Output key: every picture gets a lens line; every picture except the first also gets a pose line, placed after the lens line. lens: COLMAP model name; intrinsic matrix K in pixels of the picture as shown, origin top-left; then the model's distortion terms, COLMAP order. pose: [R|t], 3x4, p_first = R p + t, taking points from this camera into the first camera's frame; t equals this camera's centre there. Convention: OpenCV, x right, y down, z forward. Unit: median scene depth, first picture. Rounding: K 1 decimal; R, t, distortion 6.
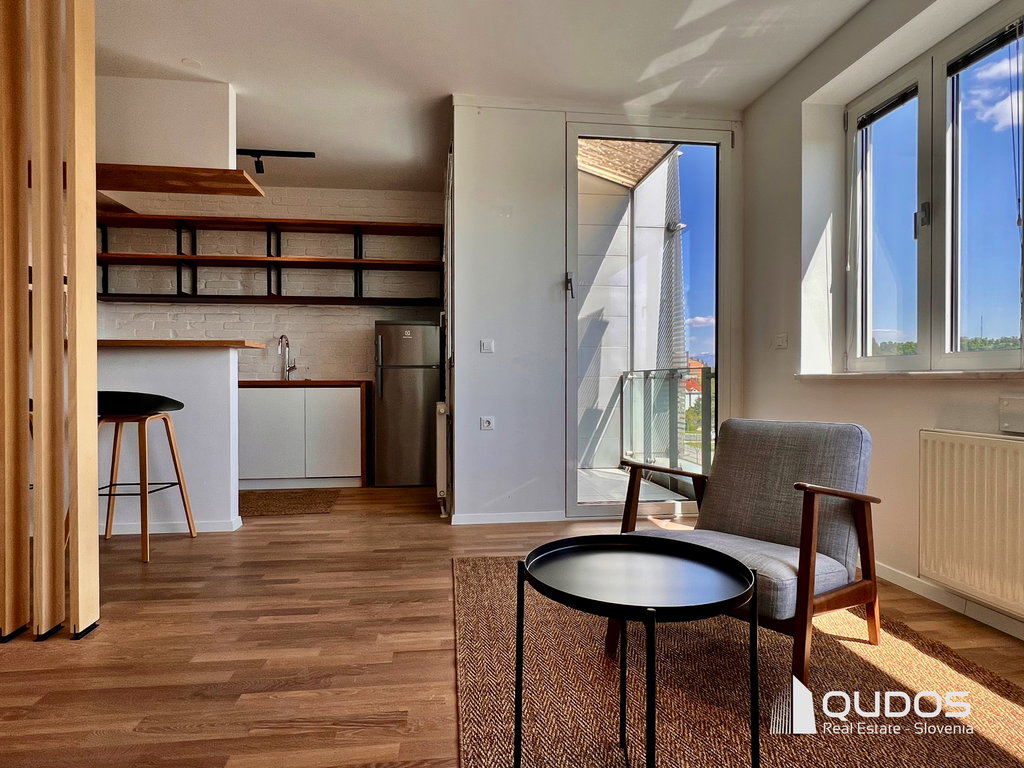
lens RADIAL K [[558.7, 0, 504.8], [0, 558.7, 390.9], [0, 0, 1]] dist [-0.036047, 0.000938]
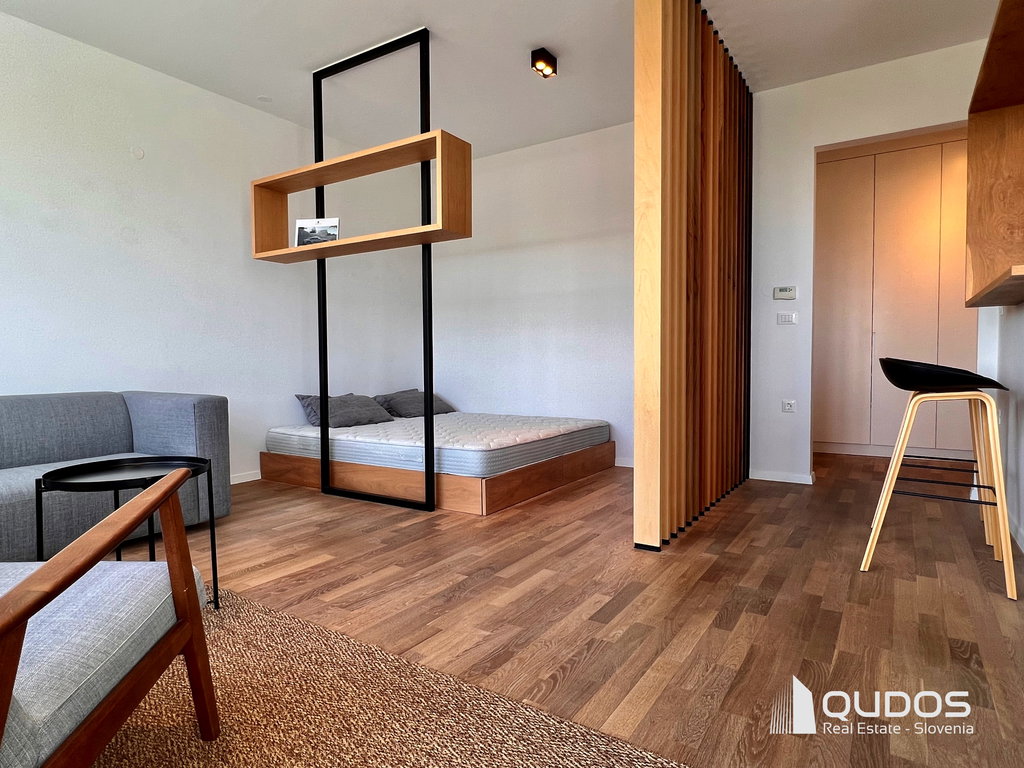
lens RADIAL K [[592.2, 0, 509.6], [0, 592.2, 384.2], [0, 0, 1]] dist [-0.000819, 0.001210]
pose [[-0.636091, 0.040944, -0.770527, 0.438429], [-0.005423, 0.998329, 0.057526, -0.011232], [0.771595, 0.040770, -0.634806, 1.513741]]
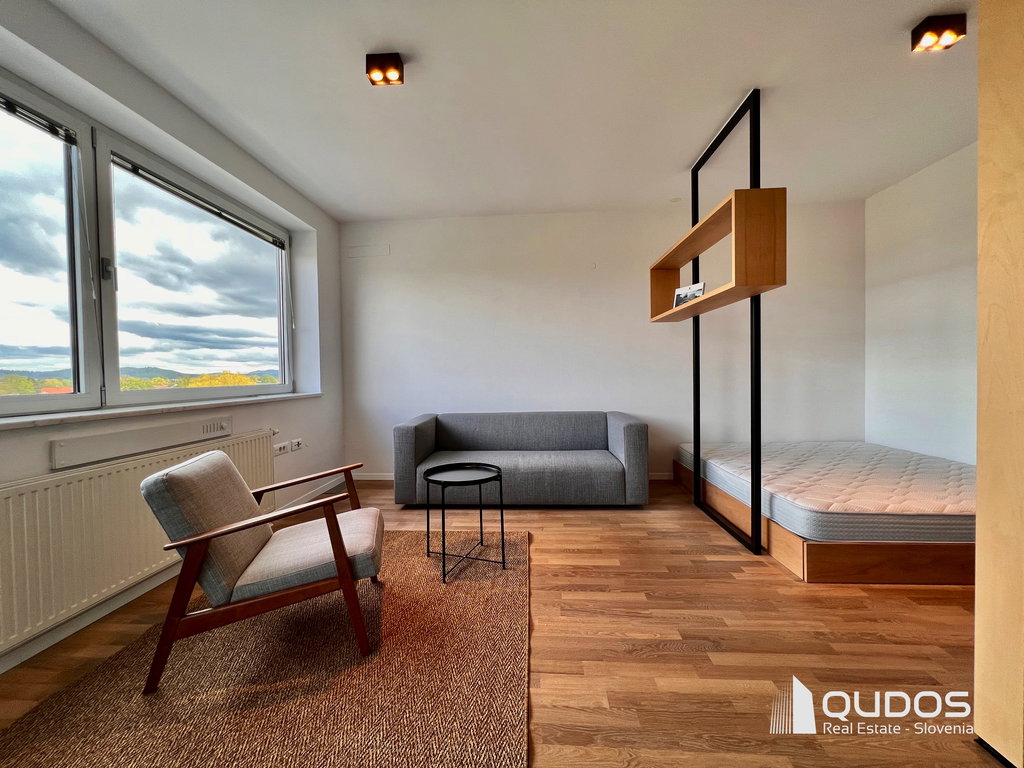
lens RADIAL K [[412.8, 0, 517.4], [0, 412.8, 379.8], [0, 0, 1]] dist [0.001040, 0.000501]
pose [[-0.984980, 0.015522, 0.171967, -0.193897], [0.022474, 0.999004, 0.038555, -0.118922], [-0.171198, 0.041840, -0.984348, 1.572015]]
